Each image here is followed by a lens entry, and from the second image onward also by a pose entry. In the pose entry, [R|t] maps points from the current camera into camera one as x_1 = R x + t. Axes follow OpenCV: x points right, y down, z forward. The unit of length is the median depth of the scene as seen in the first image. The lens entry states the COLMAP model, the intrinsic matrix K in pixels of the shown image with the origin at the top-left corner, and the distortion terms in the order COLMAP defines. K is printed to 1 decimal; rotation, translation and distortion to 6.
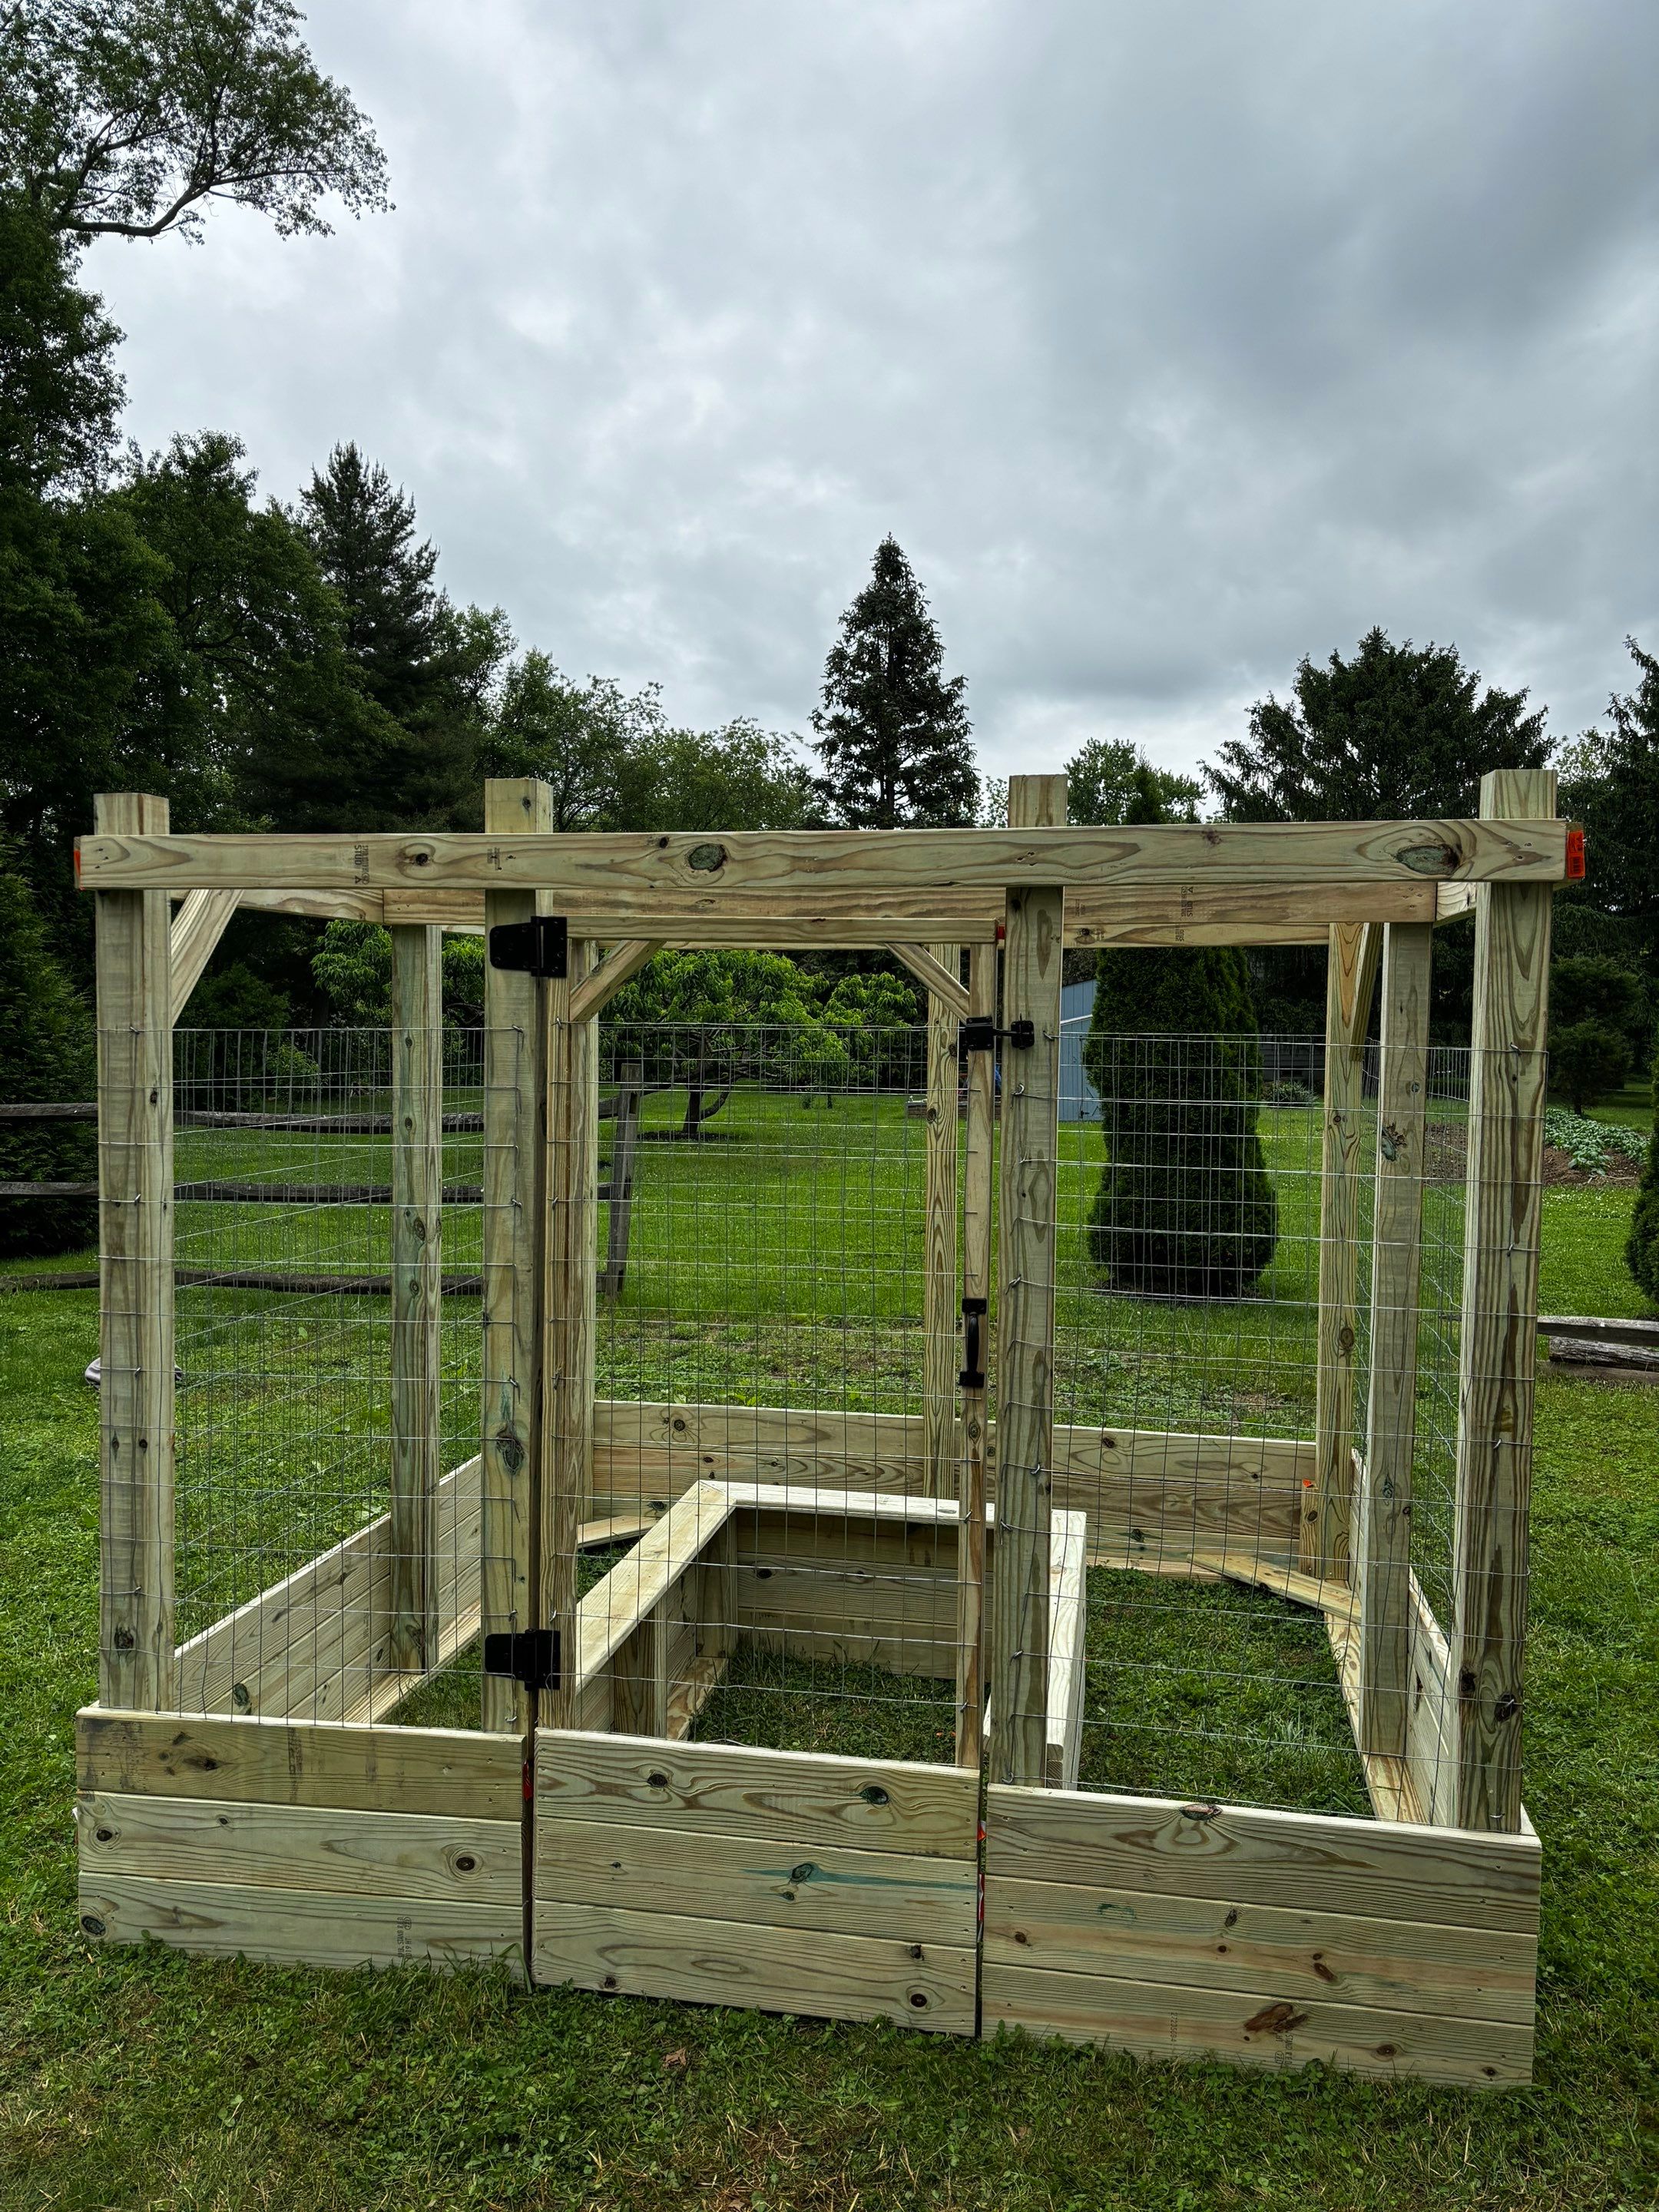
lens RADIAL K [[1665.3, 0, 830.7], [0, 1665.3, 1096.6], [0, 0, 1]] dist [0.054710, -0.080997]
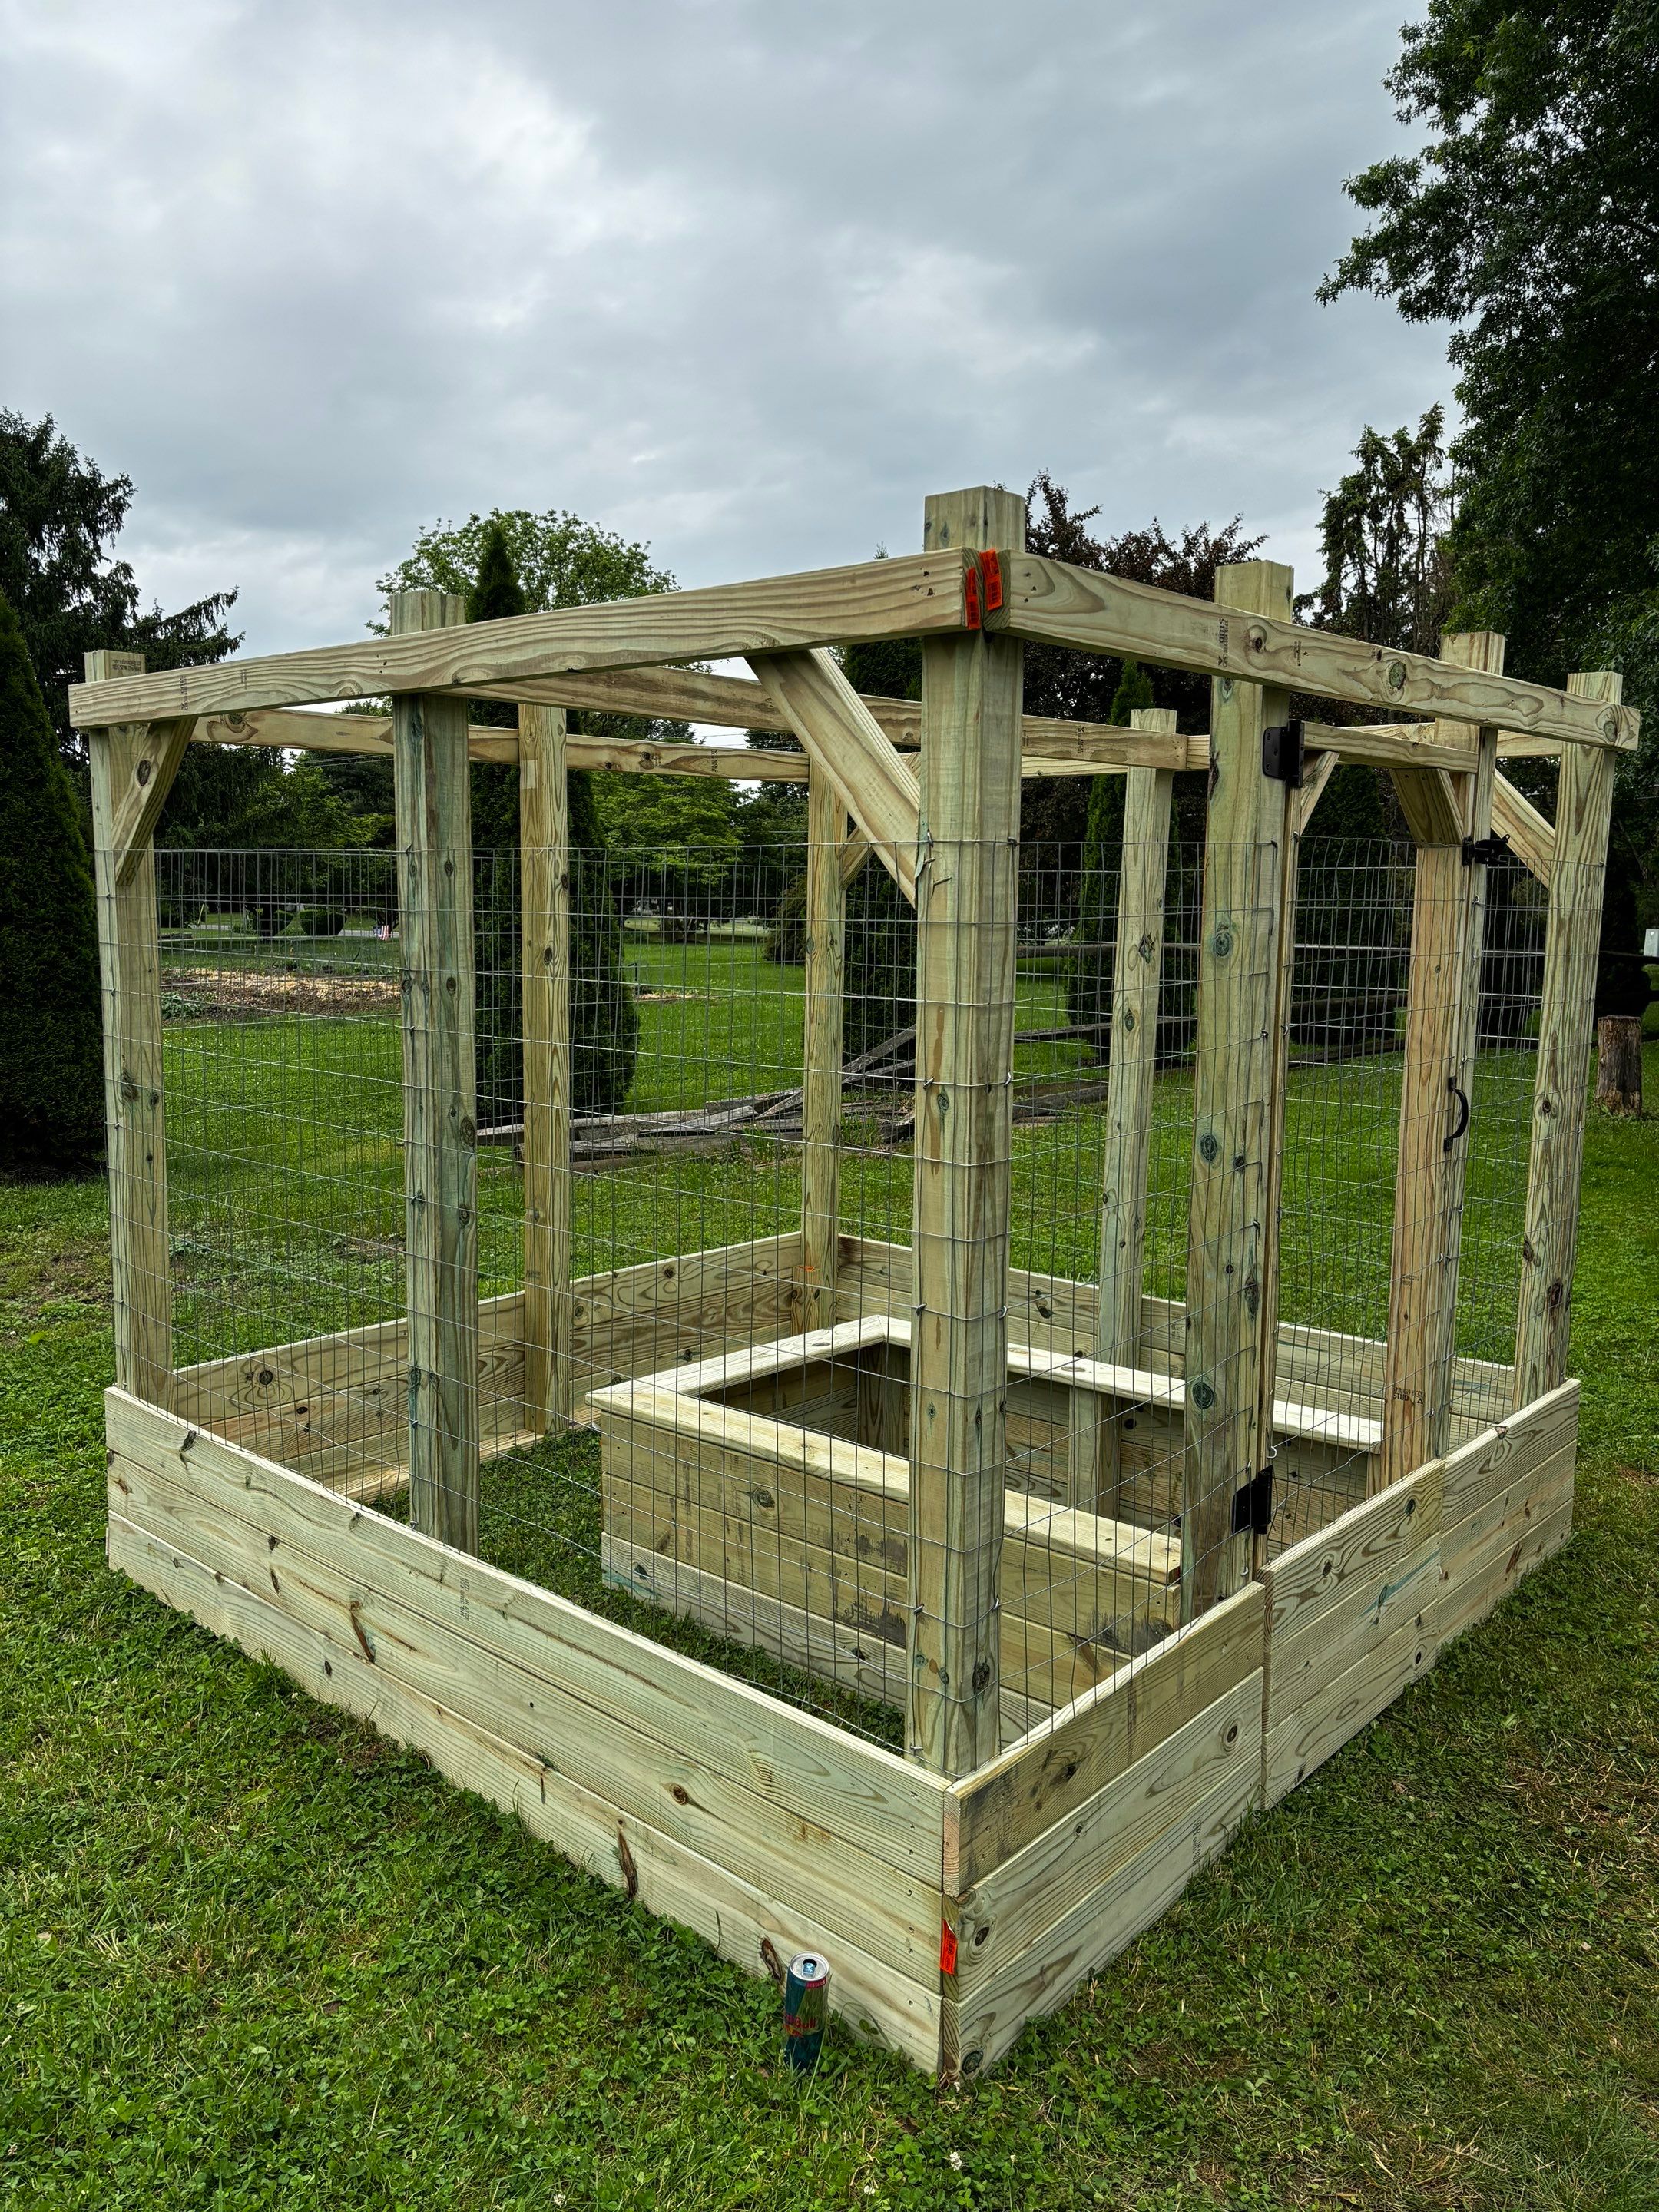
lens RADIAL K [[1649.3, 0, 834.2], [0, 1649.3, 1092.9], [0, 0, 1]] dist [0.043721, -0.027357]
pose [[0.519117, -0.114539, 0.846993, -0.096517], [0.037501, 0.993078, 0.111310, -0.001264], [-0.853880, -0.026020, 0.519819, 0.063521]]
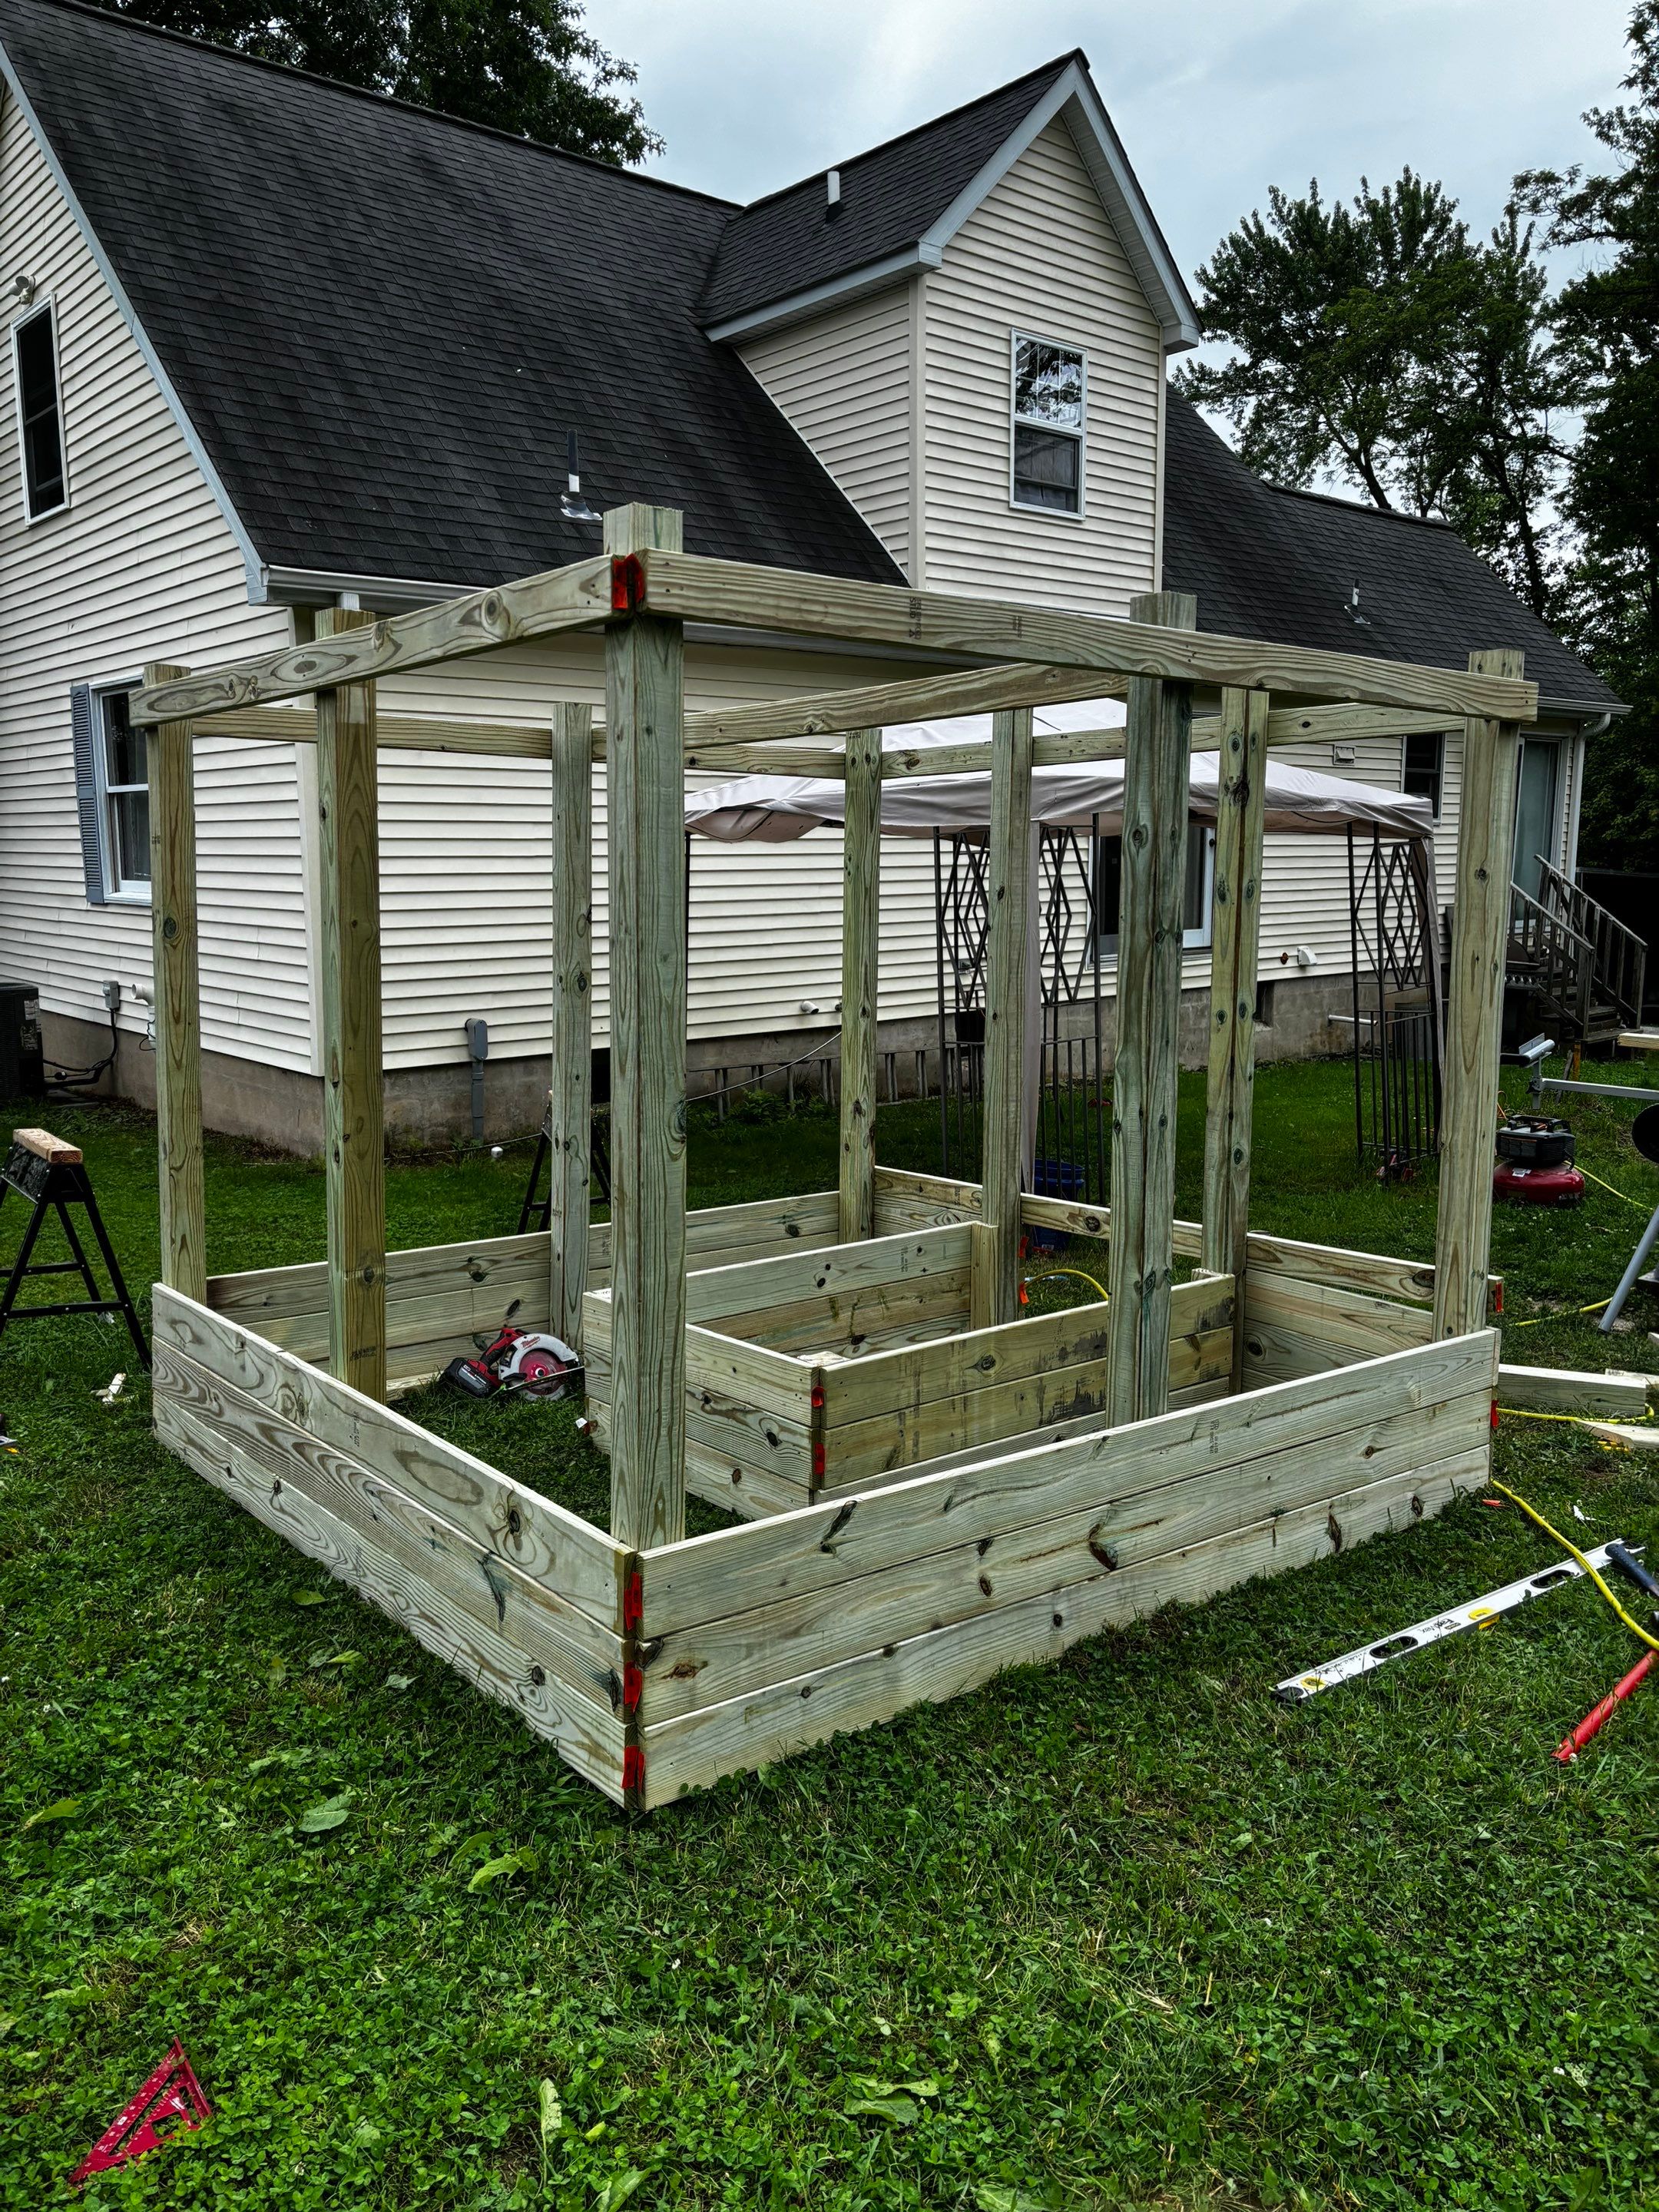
lens RADIAL K [[1644.9, 0, 854.8], [0, 1644.9, 1093.0], [0, 0, 1]] dist [0.038162, -0.001673]
pose [[-0.754105, -0.097973, 0.649405, -0.084382], [0.010077, 0.986968, 0.160601, -0.004616], [-0.656676, 0.127654, -0.743290, 0.217158]]
